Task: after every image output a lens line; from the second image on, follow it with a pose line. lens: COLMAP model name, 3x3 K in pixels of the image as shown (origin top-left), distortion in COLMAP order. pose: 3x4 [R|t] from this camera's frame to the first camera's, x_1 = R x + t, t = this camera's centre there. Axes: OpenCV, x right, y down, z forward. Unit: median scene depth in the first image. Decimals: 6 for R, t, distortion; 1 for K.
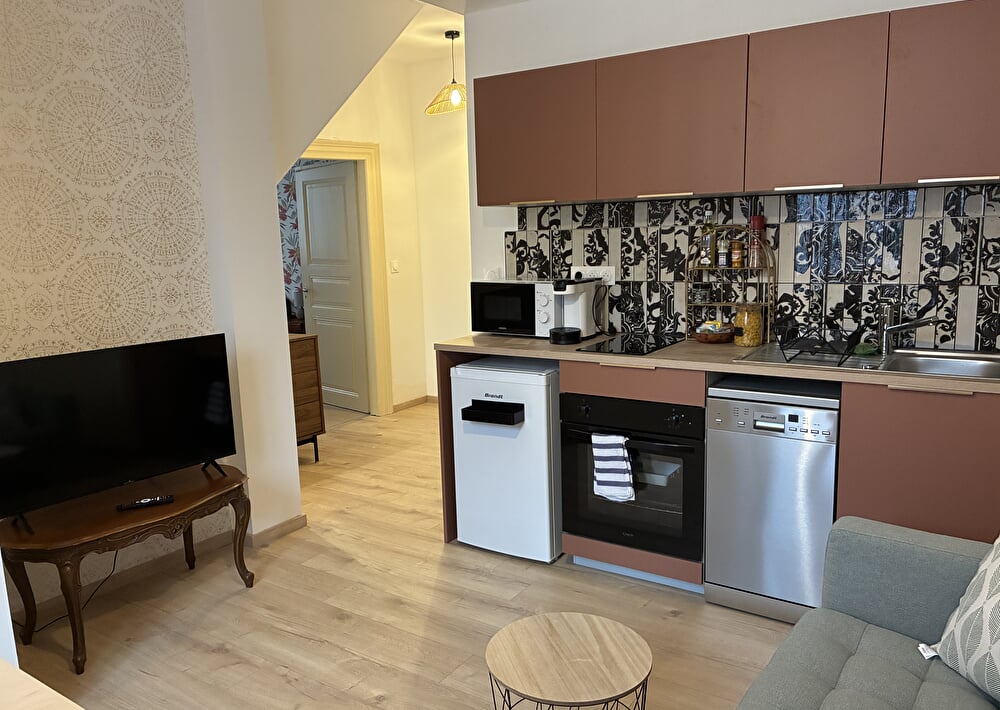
lens RADIAL K [[753.4, 0, 500.4], [0, 753.4, 358.0], [0, 0, 1]] dist [-0.010190, 0.000906]
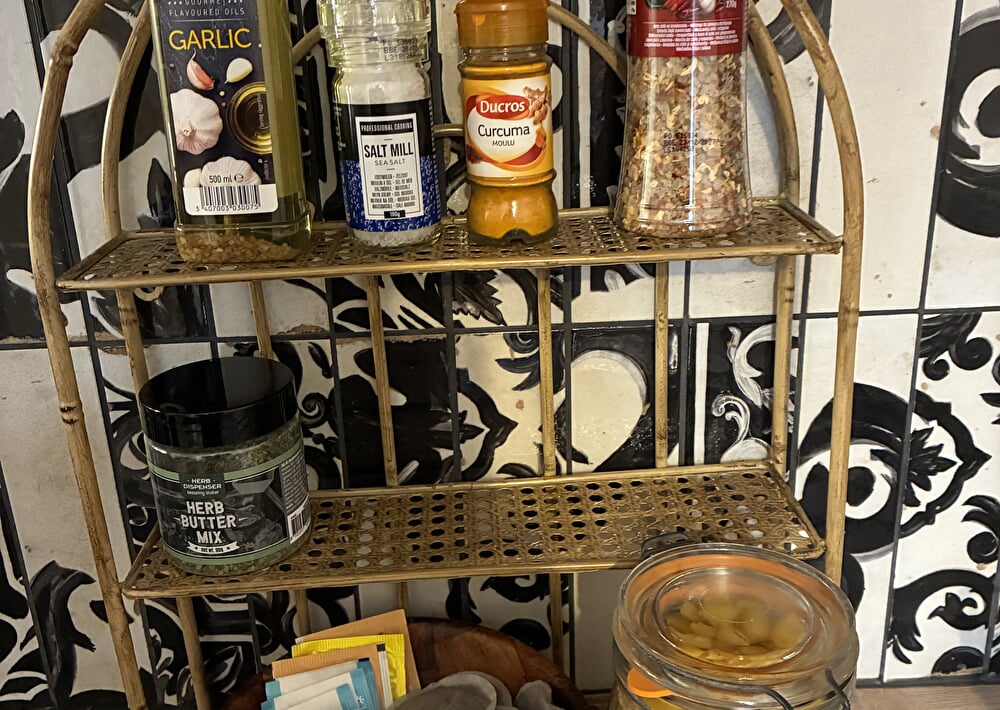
lens RADIAL K [[1026.4, 0, 500.9], [0, 1026.4, 351.7], [0, 0, 1]] dist [0.048129, 0.000000]
pose [[0.828641, -0.205606, 0.520654, 0.220789], [0.099530, 0.969399, 0.224411, -0.132610], [-0.550861, -0.134135, 0.823747, 0.842196]]
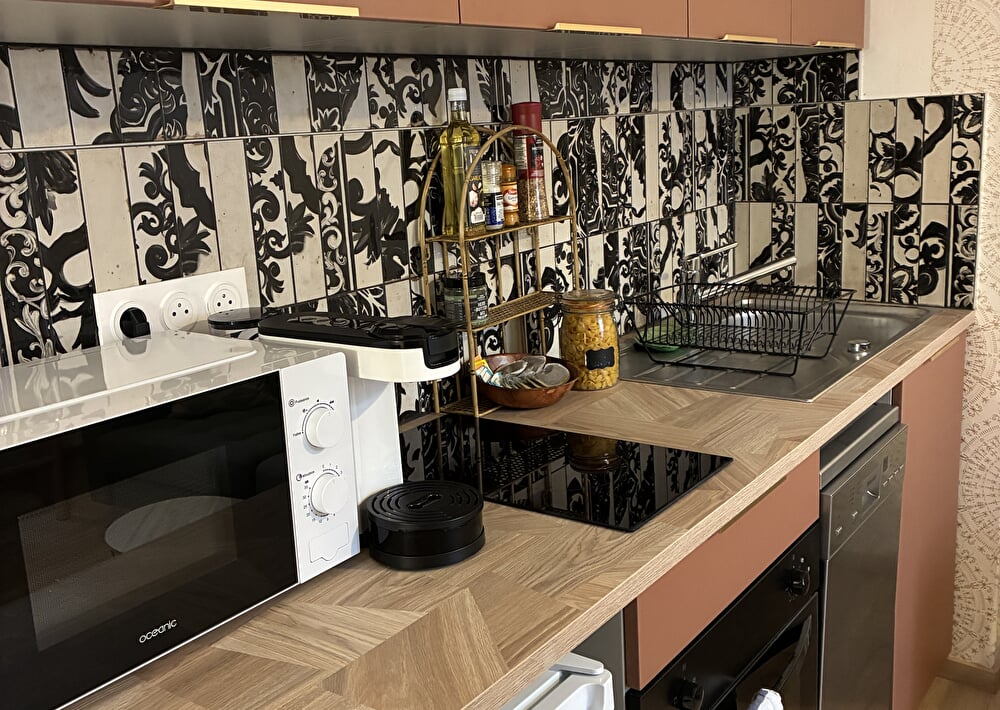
lens RADIAL K [[1026.4, 0, 499.8], [0, 1026.4, 349.5], [0, 0, 1]] dist [0.048129, 0.000000]
pose [[0.063699, -0.203428, 0.977016, -0.268600], [0.199907, 0.961762, 0.187219, -0.157221], [-0.977742, 0.183387, 0.101930, 0.925989]]
